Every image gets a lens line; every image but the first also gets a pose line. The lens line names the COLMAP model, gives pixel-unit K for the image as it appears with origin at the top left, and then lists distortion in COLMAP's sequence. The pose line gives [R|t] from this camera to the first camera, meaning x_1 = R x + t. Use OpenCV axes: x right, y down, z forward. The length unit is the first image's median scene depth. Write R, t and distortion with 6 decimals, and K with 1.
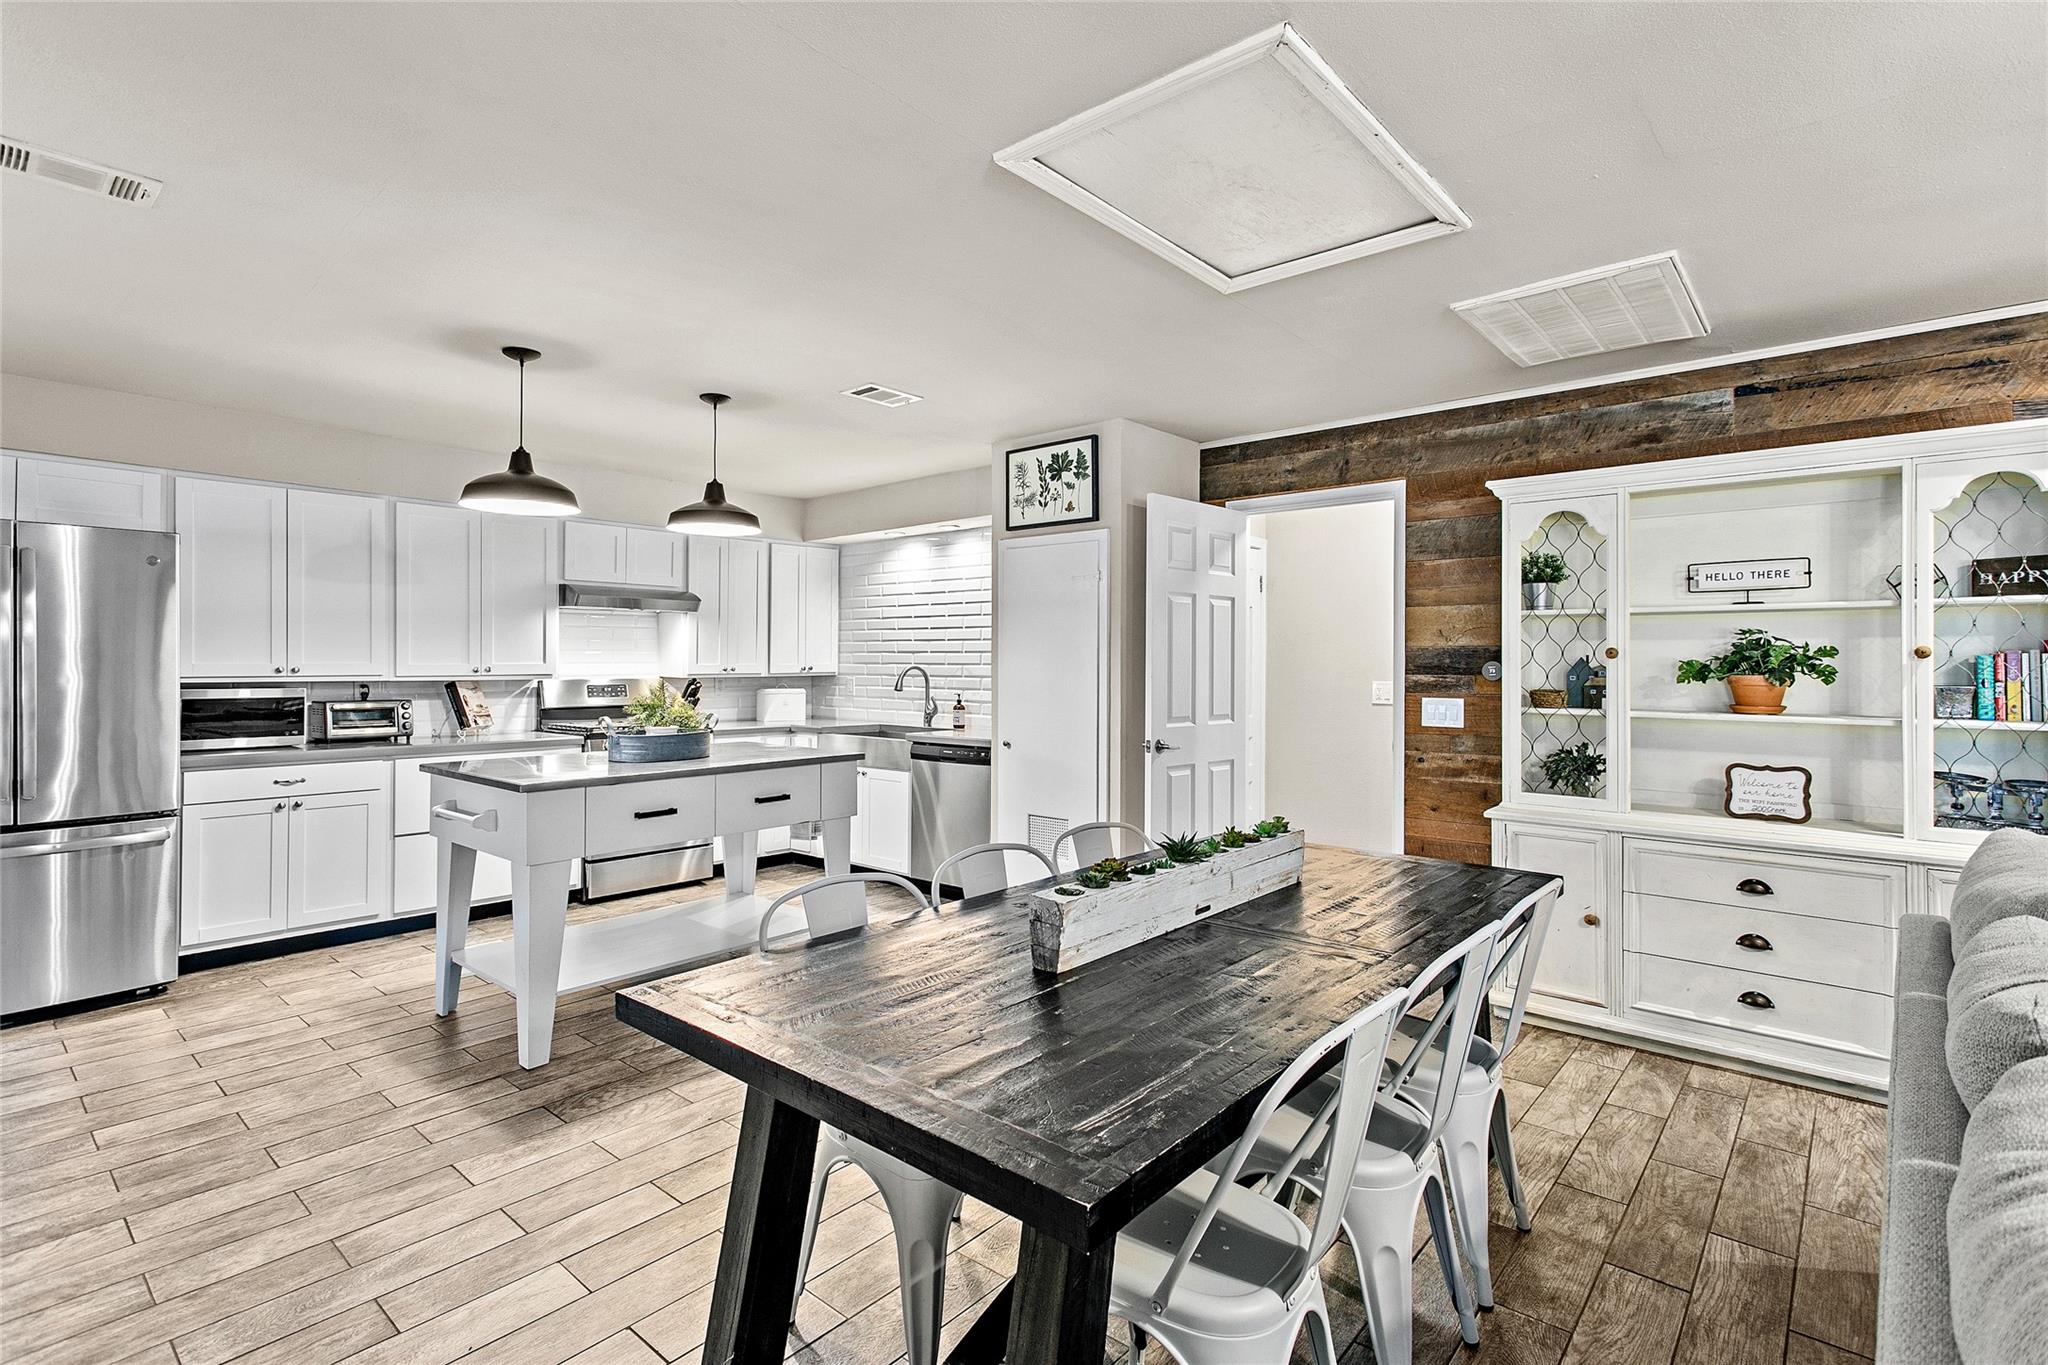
lens RADIAL K [[956.1, 0, 1004.8], [0, 956.1, 672.8], [0, 0, 1]] dist [0.003468, 0.000952]
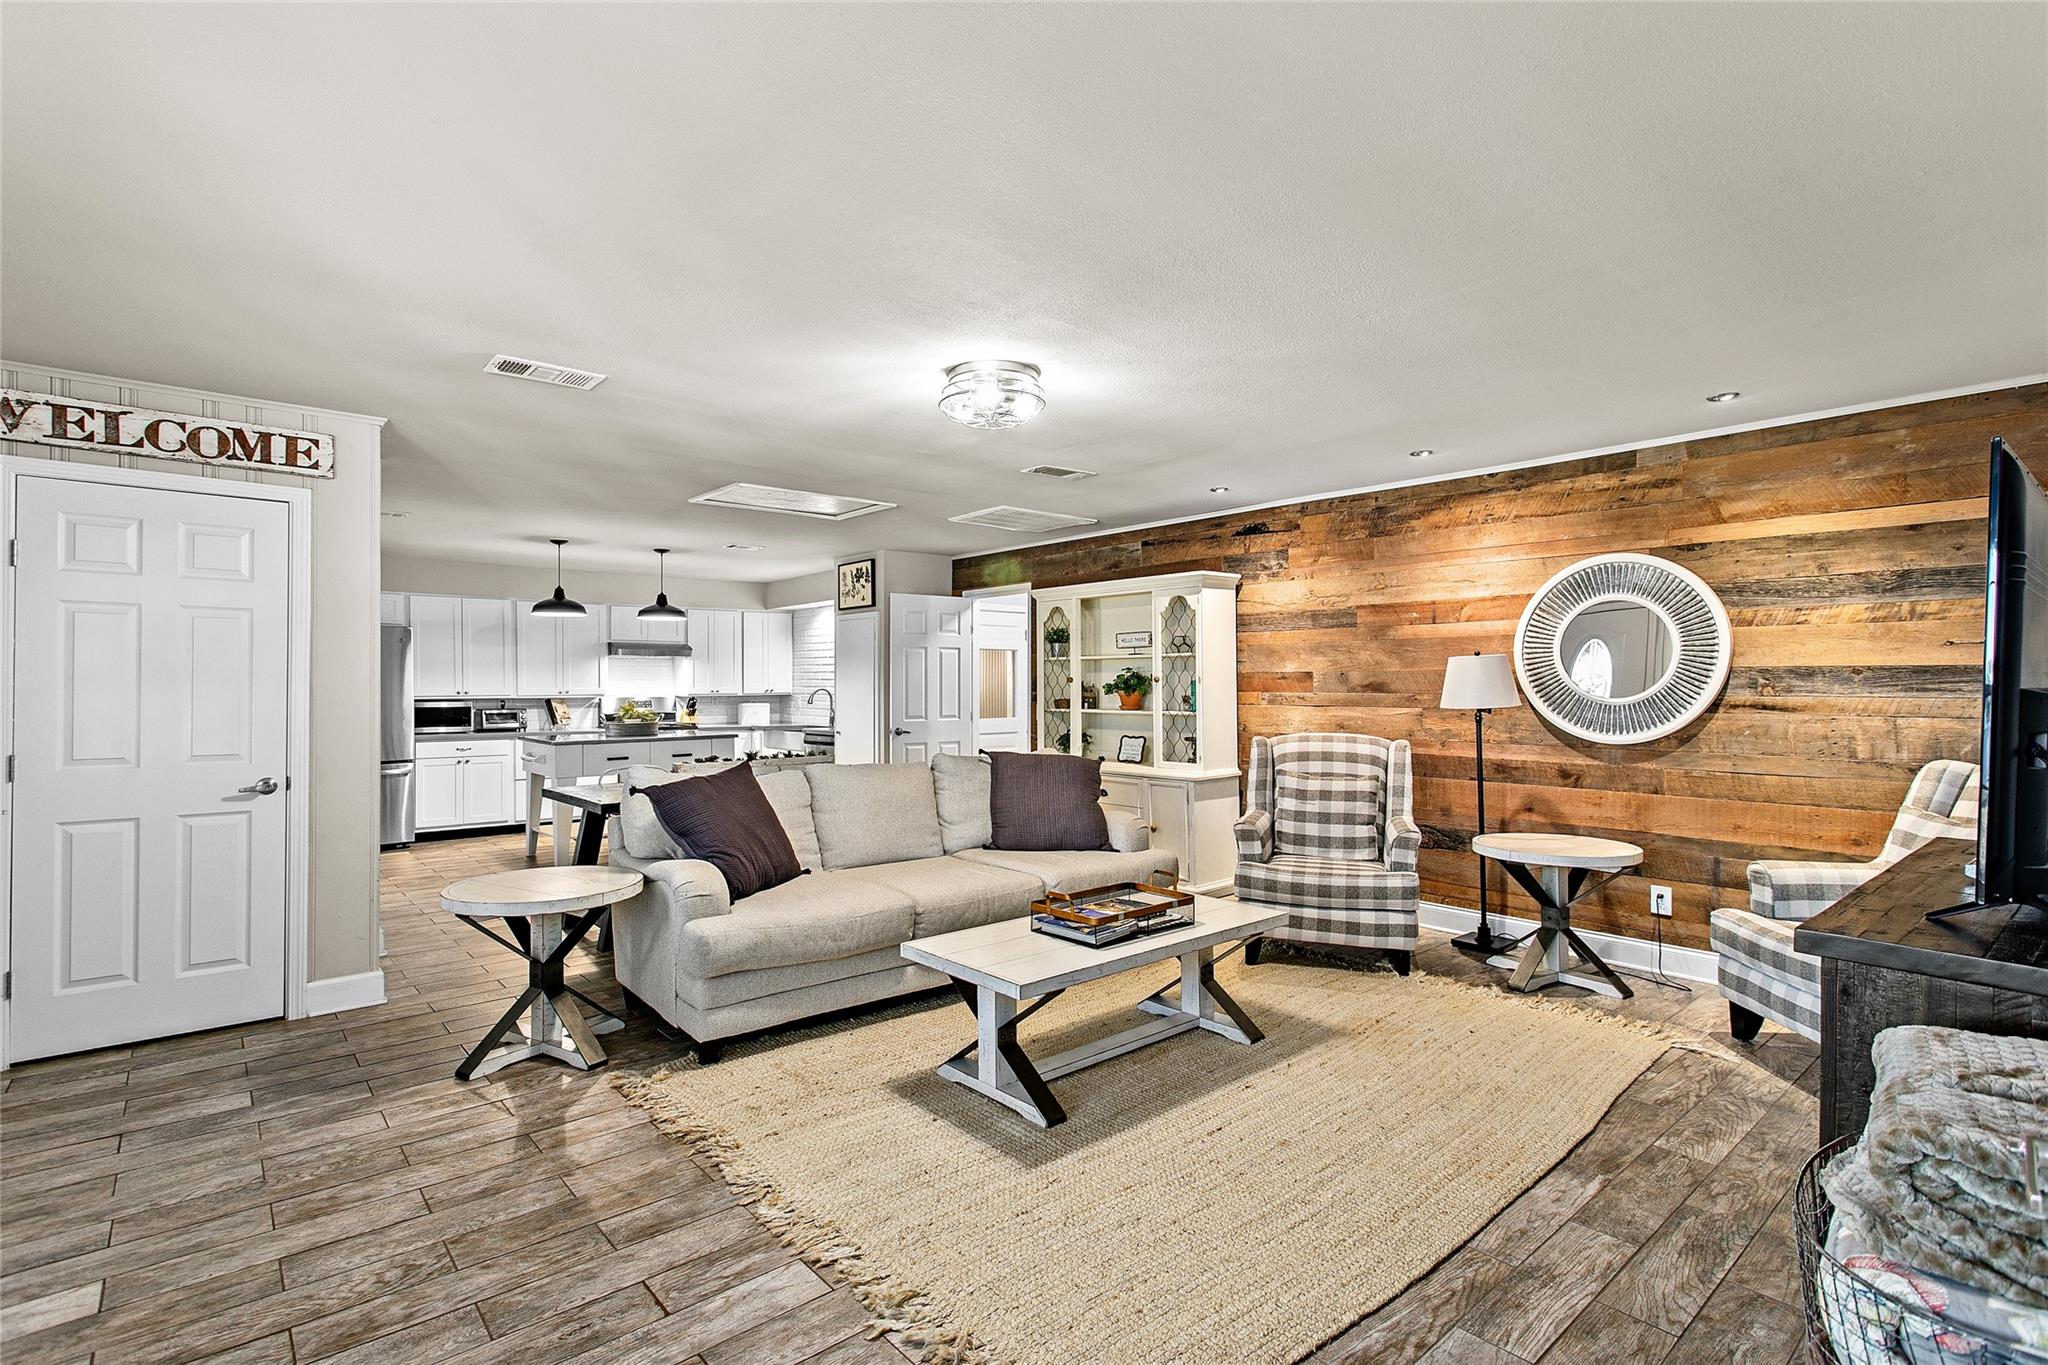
lens RADIAL K [[999.7, 0, 1025.4], [0, 999.7, 696.0], [0, 0, 1]] dist [0.002187, 0.001397]
pose [[0.989597, -0.004916, -0.143781, 0.665176], [0.005027, 0.999987, 0.000408, 0.009239], [0.143777, -0.001127, 0.989610, -0.836418]]
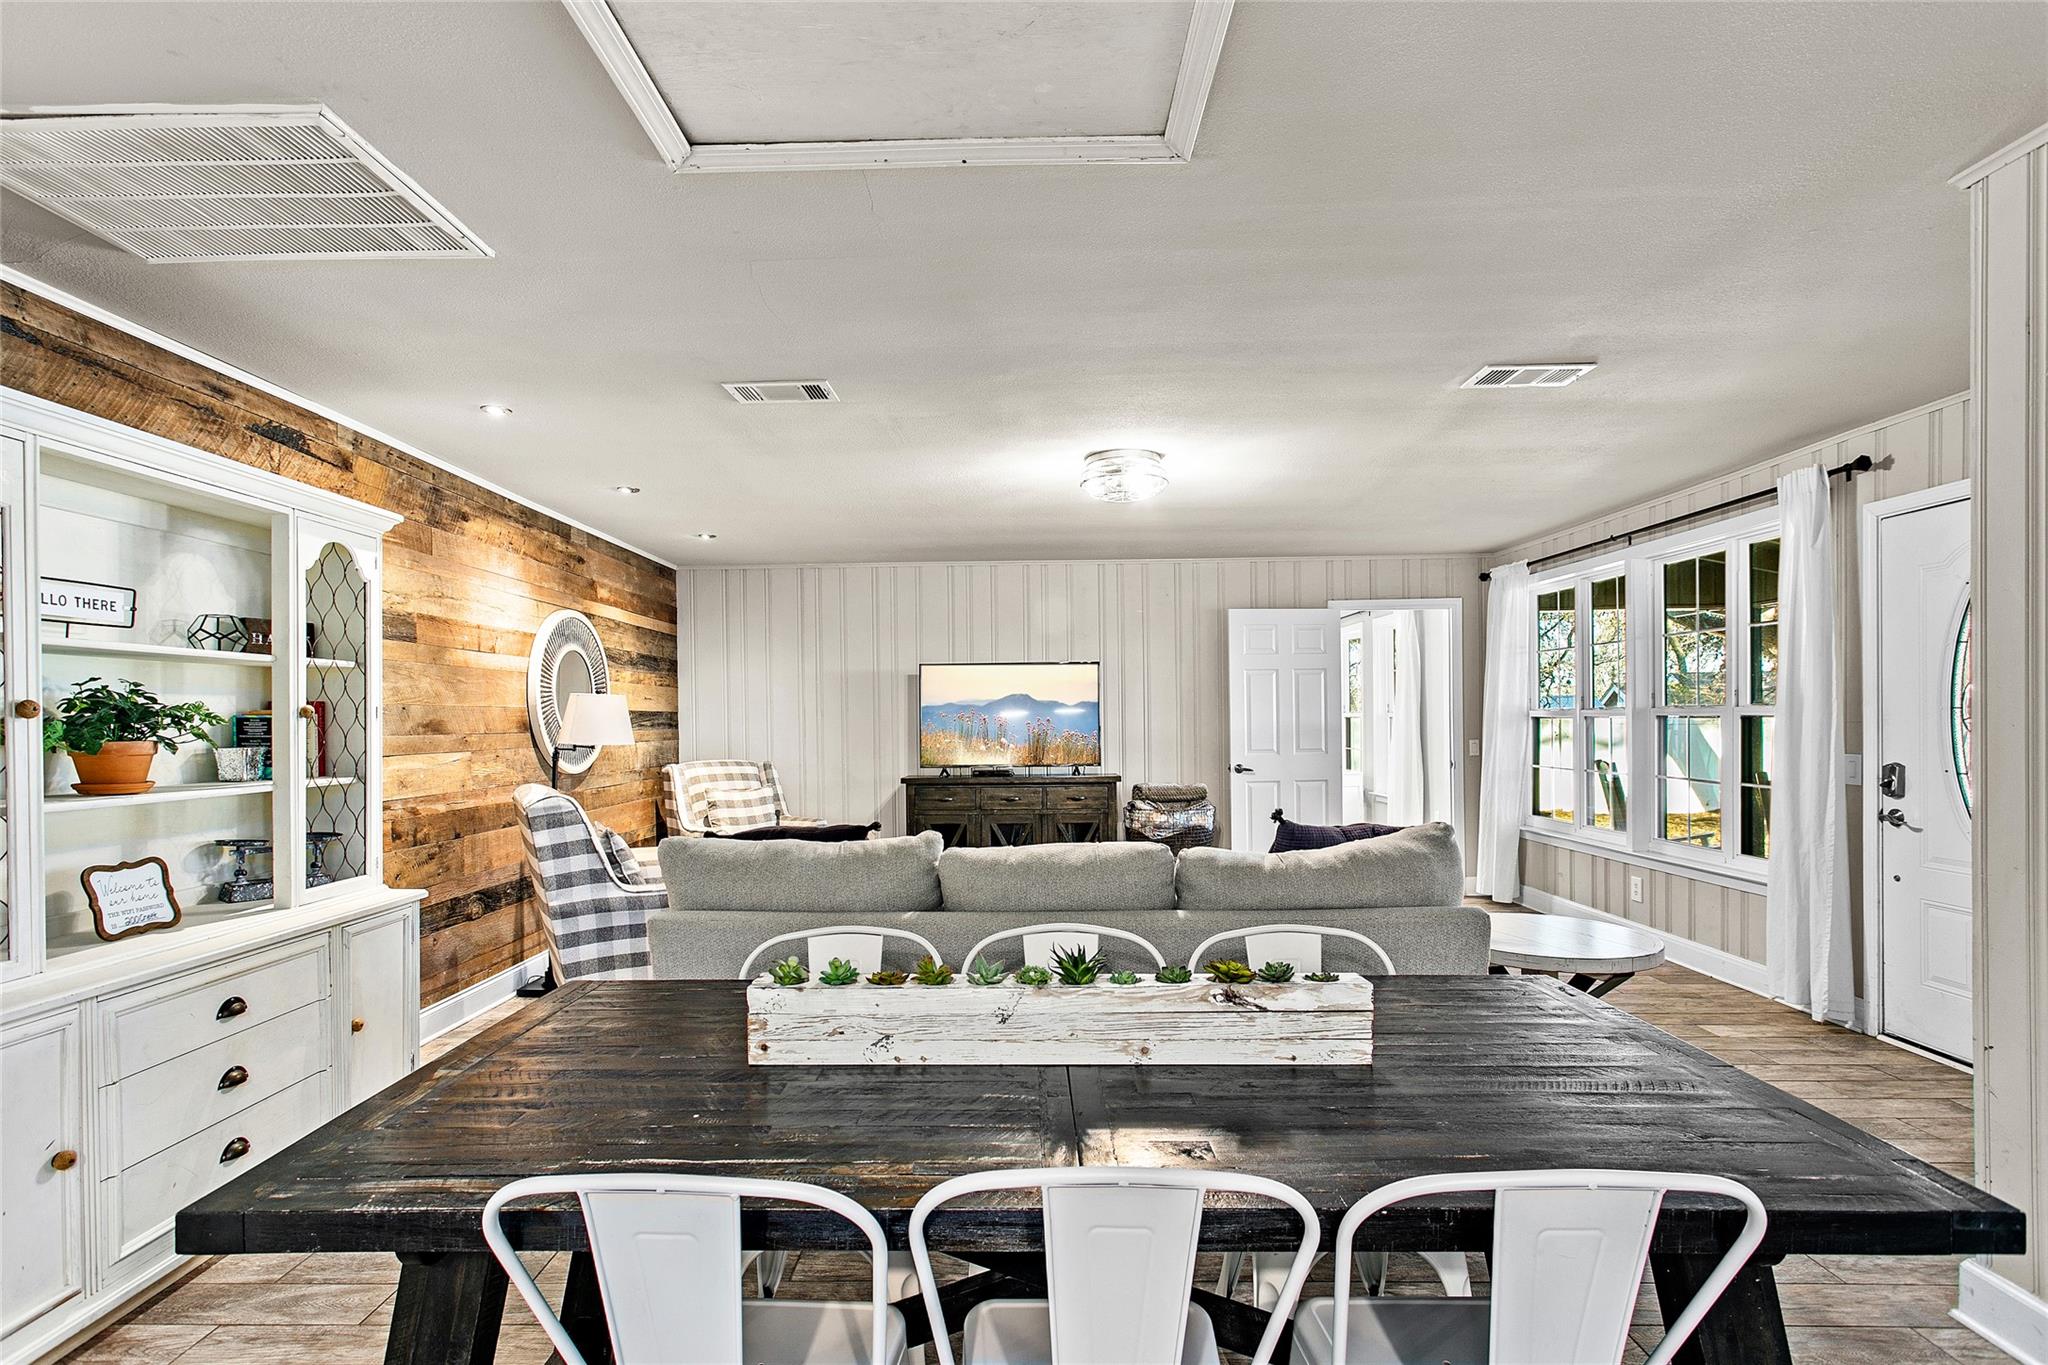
lens RADIAL K [[938.6, 0, 1015.8], [0, 938.6, 734.3], [0, 0, 1]] dist [0.002578, 0.000606]
pose [[-0.639482, -0.010928, 0.768728, -0.160134], [0.016468, 0.999475, 0.027908, -0.008968], [-0.768630, 0.030506, -0.638966, 0.713074]]
